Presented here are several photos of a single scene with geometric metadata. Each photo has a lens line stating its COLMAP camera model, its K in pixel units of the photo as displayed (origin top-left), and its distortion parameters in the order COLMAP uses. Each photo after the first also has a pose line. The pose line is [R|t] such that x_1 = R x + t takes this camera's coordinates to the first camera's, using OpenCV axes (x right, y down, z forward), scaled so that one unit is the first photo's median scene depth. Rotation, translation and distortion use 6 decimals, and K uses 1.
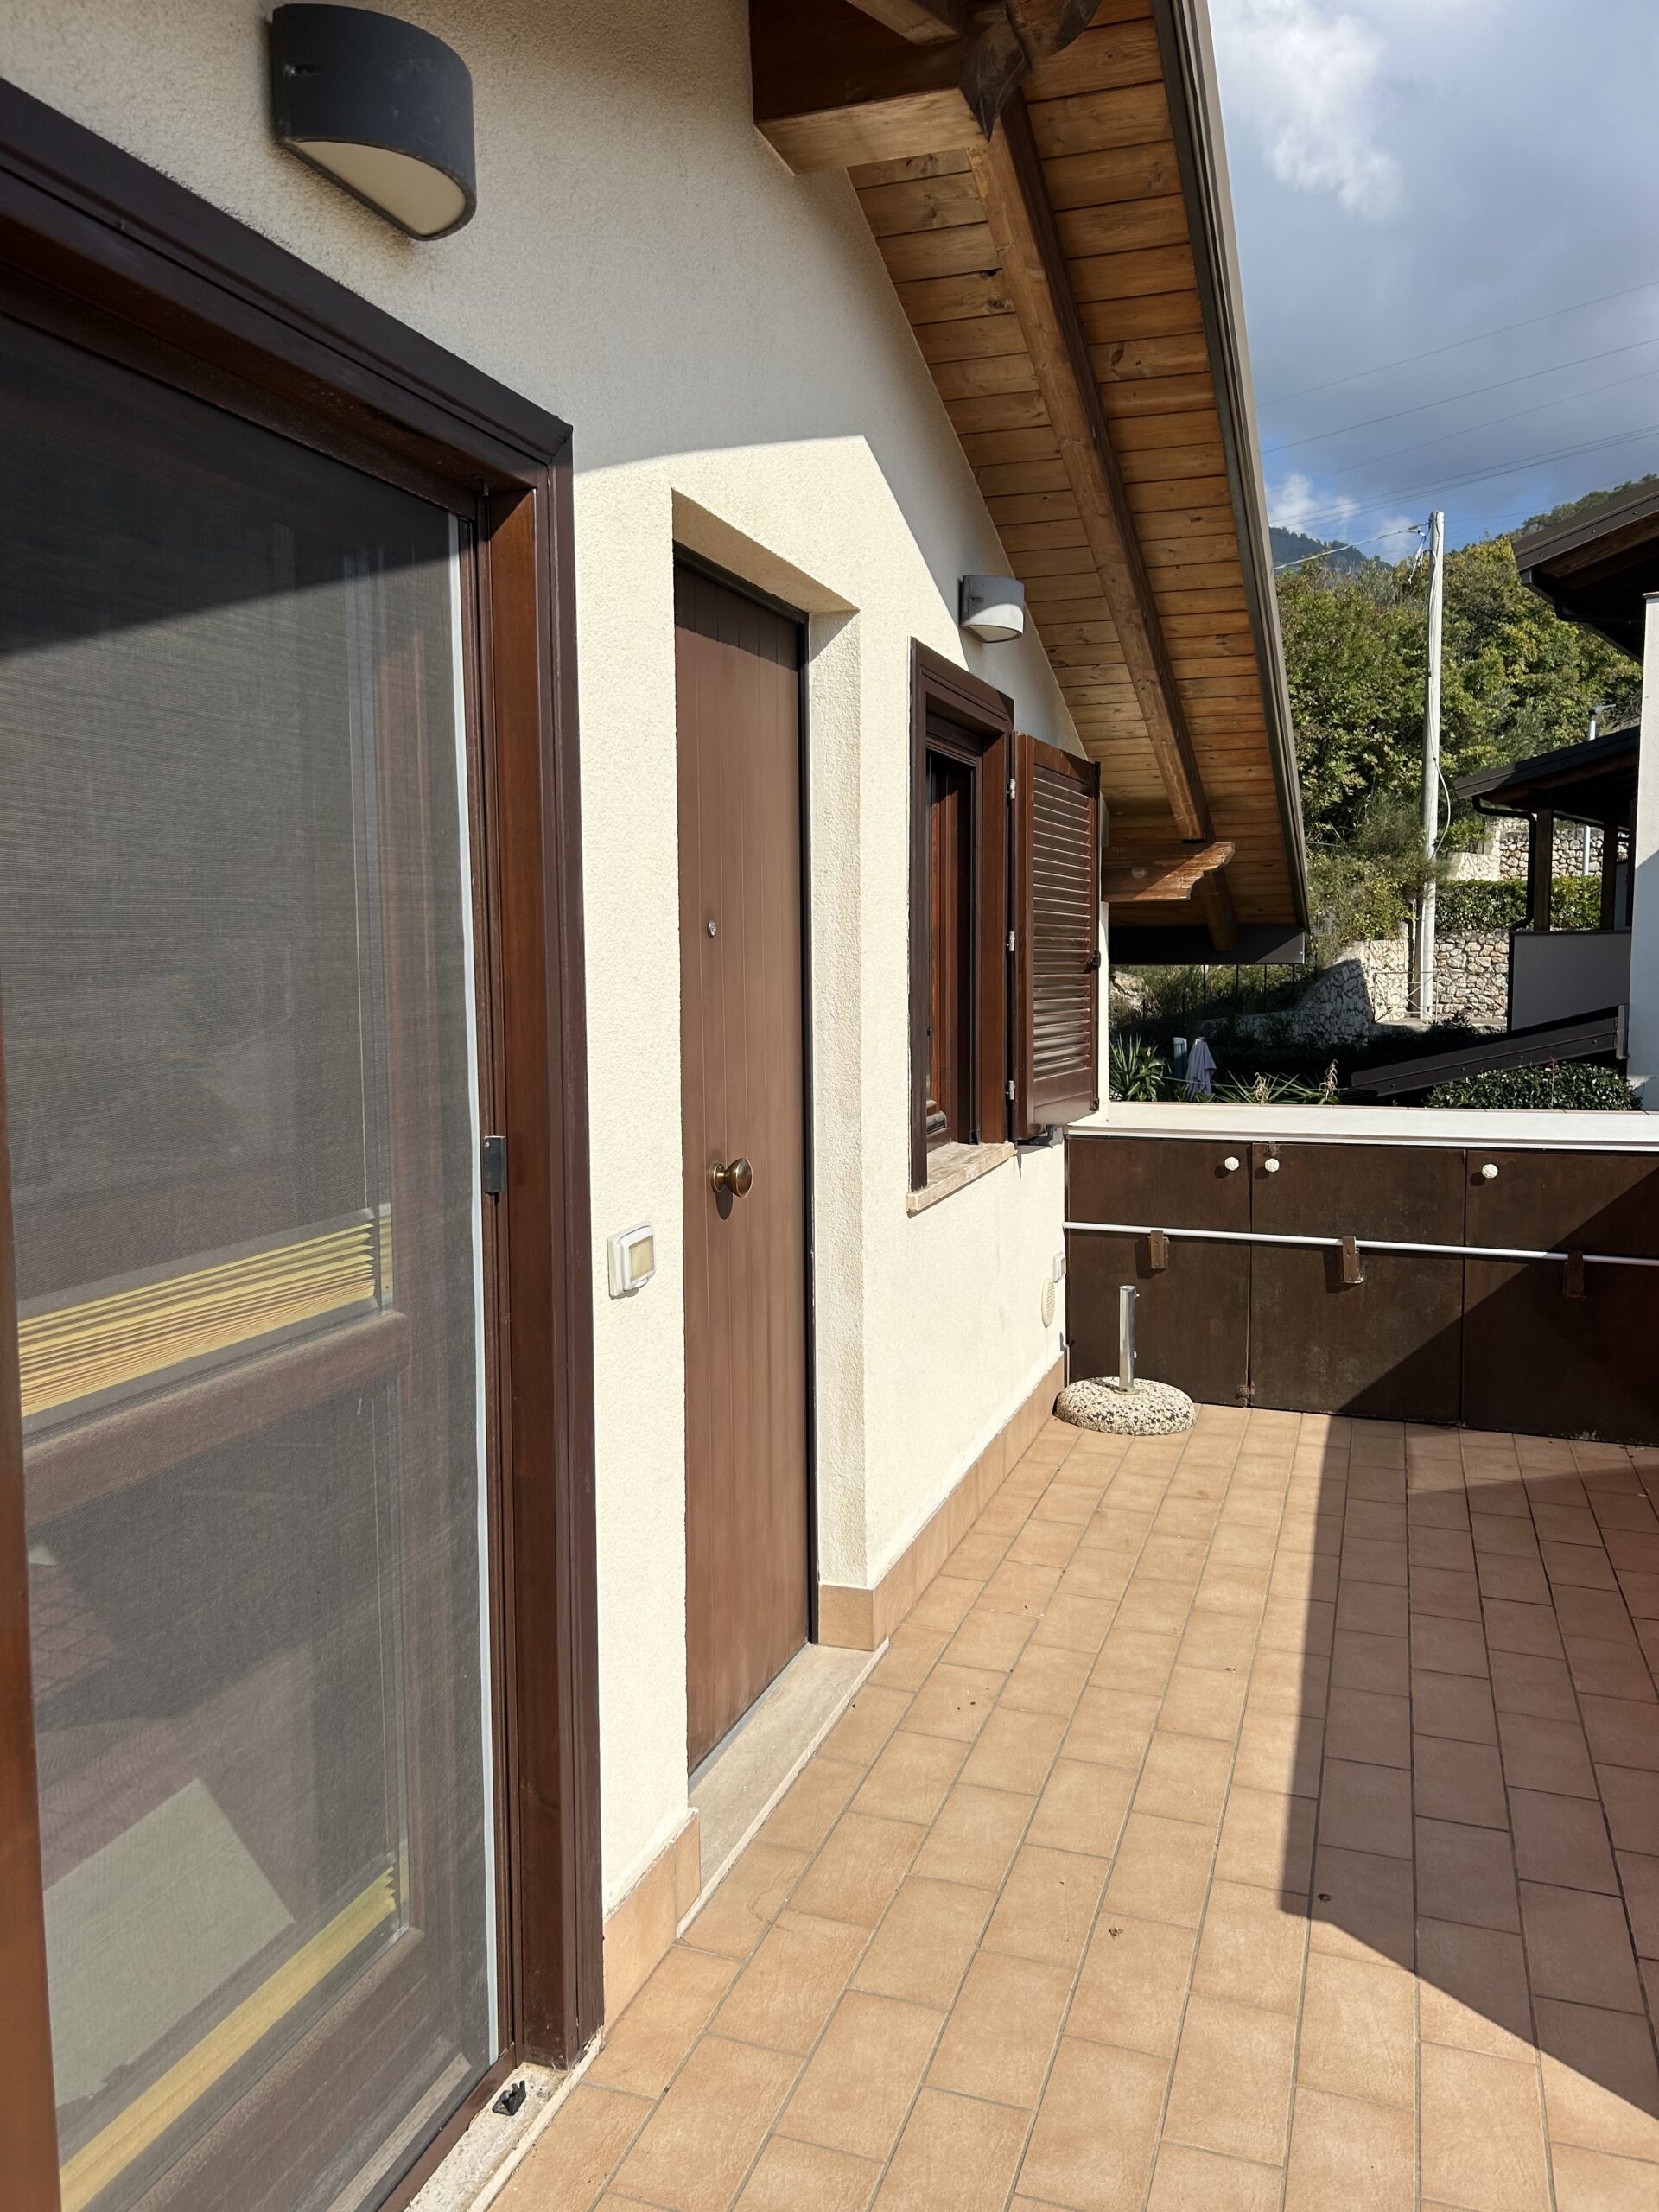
lens RADIAL K [[1662.9, 0, 834.5], [0, 1662.9, 1100.8], [0, 0, 1]] dist [0.008678, 0.001986]
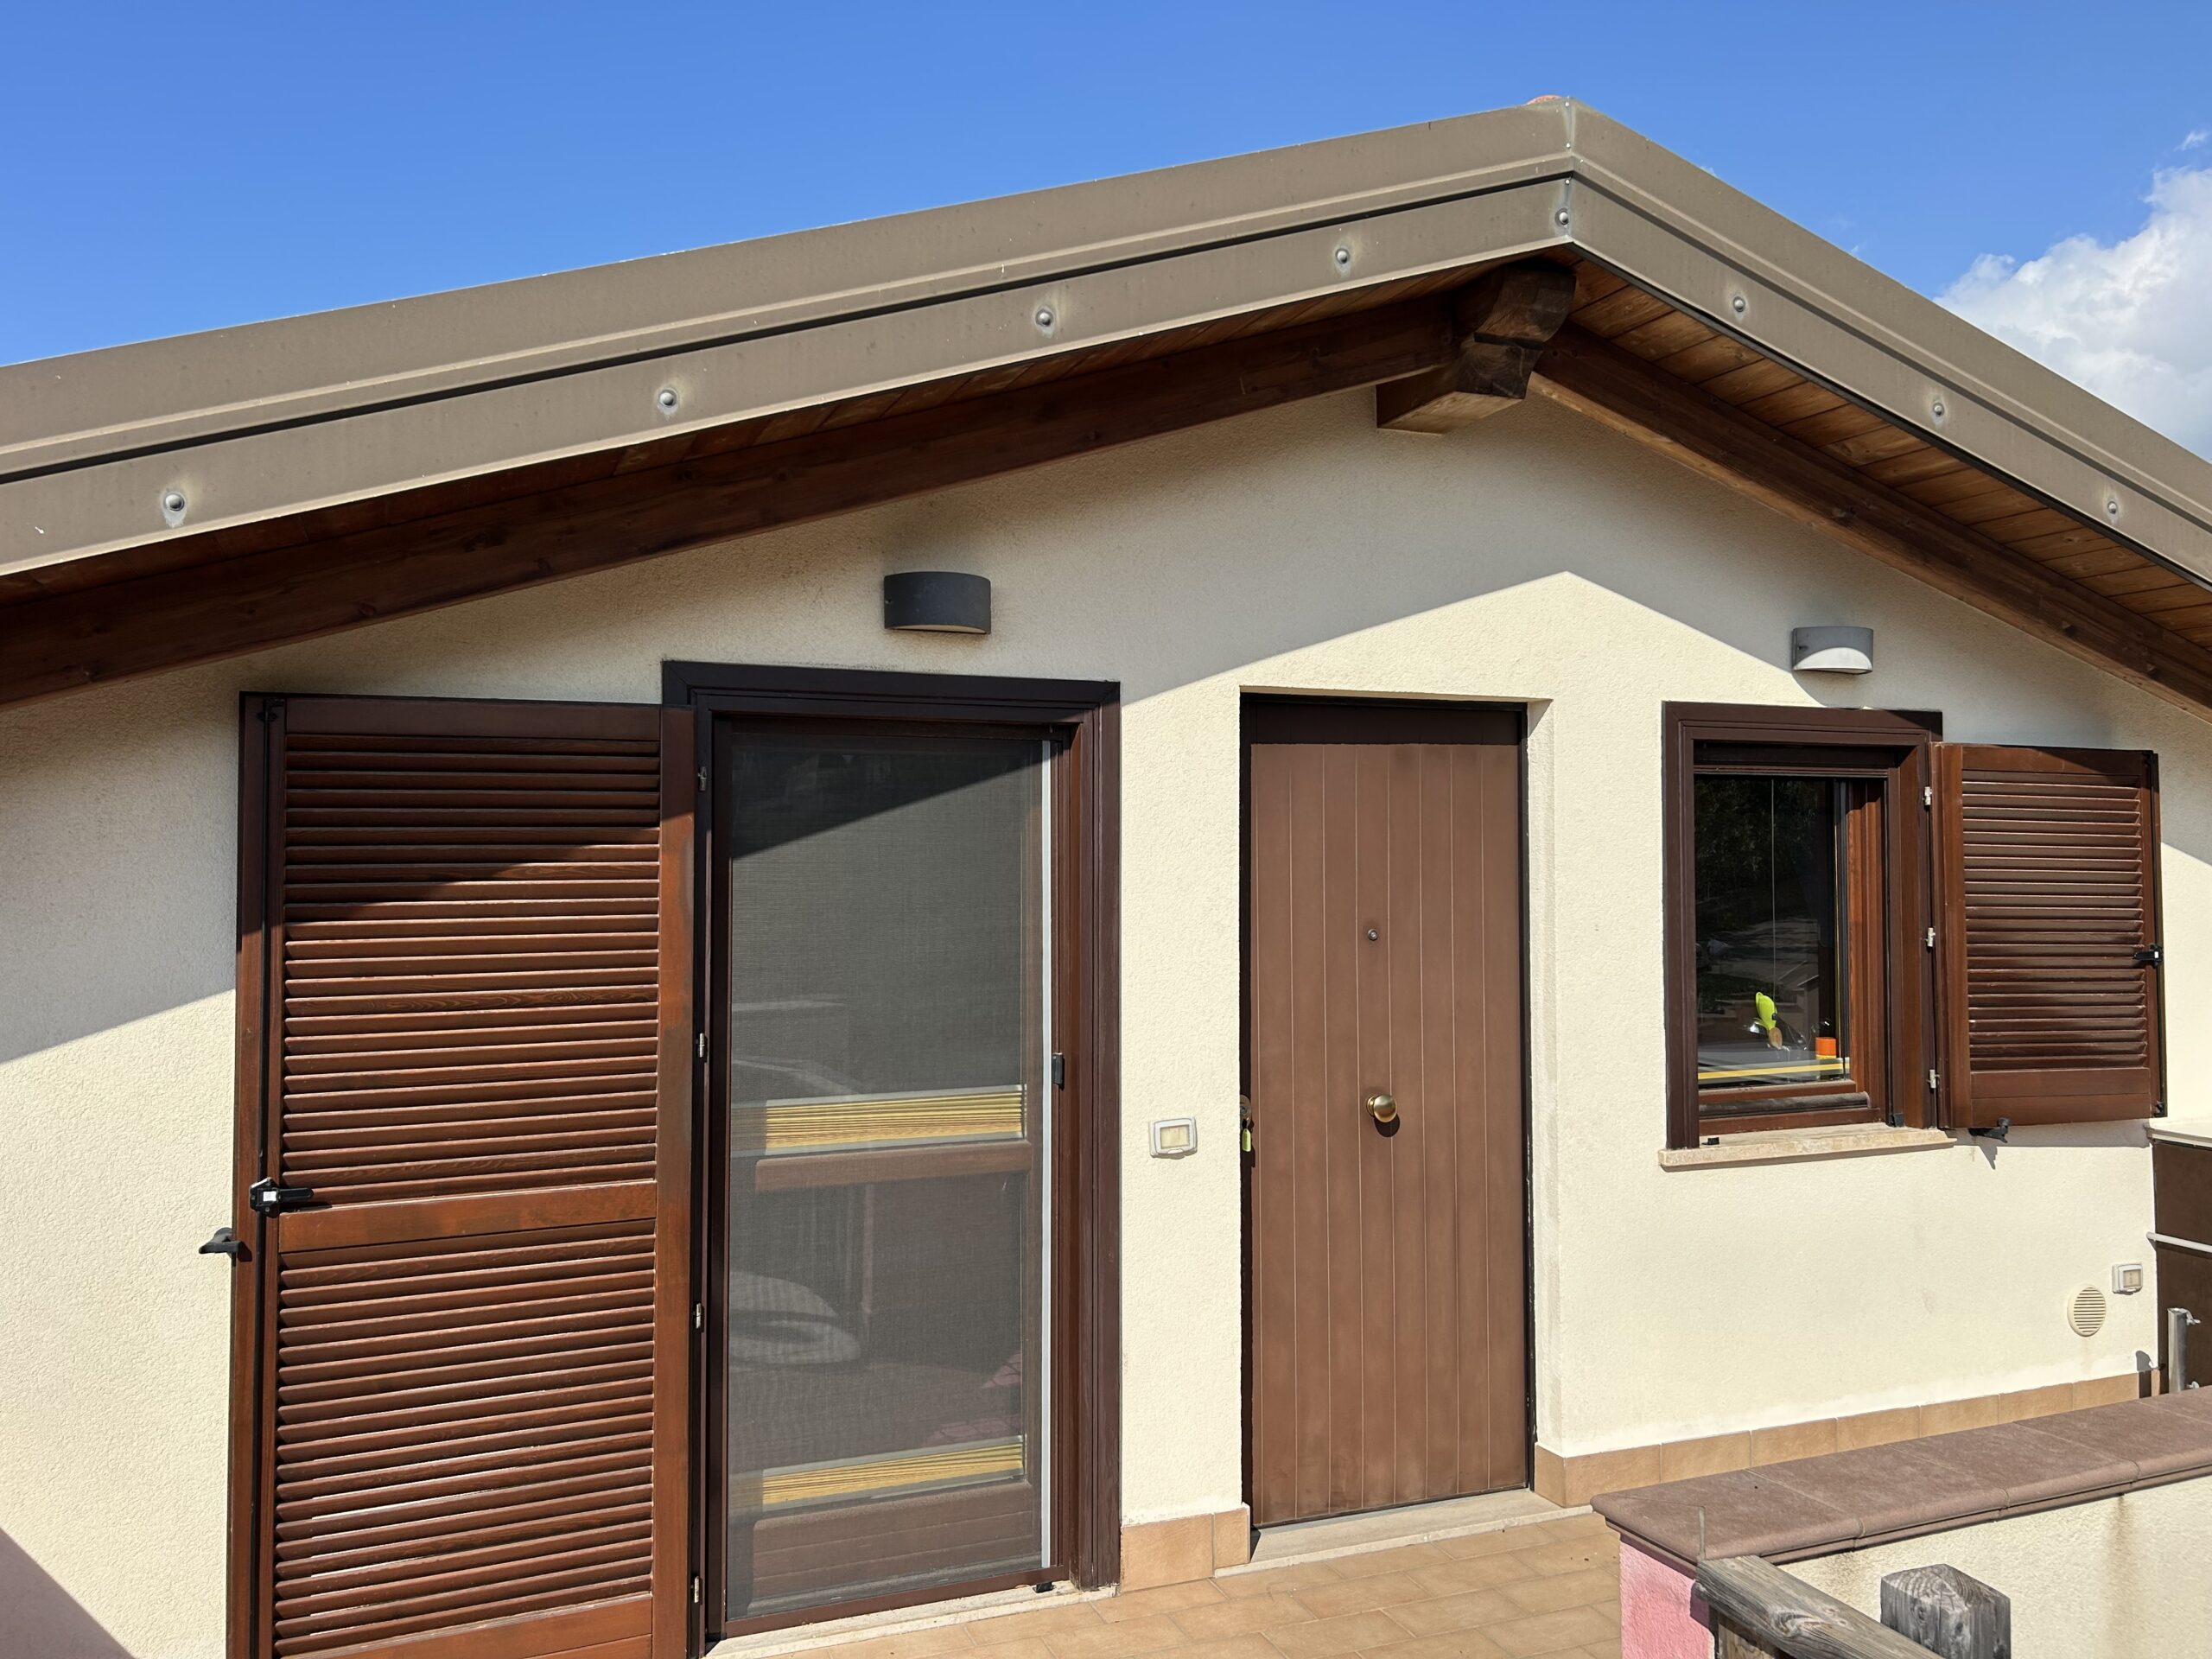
lens RADIAL K [[1662.9, 0, 1104.6], [0, 1662.9, 830.1], [0, 0, 1]] dist [0.008678, 0.001986]
pose [[0.638779, -0.022187, -0.769070, 1.015861], [-0.072909, 0.993340, -0.089214, -0.052132], [0.765928, 0.113061, 0.632907, -0.154728]]
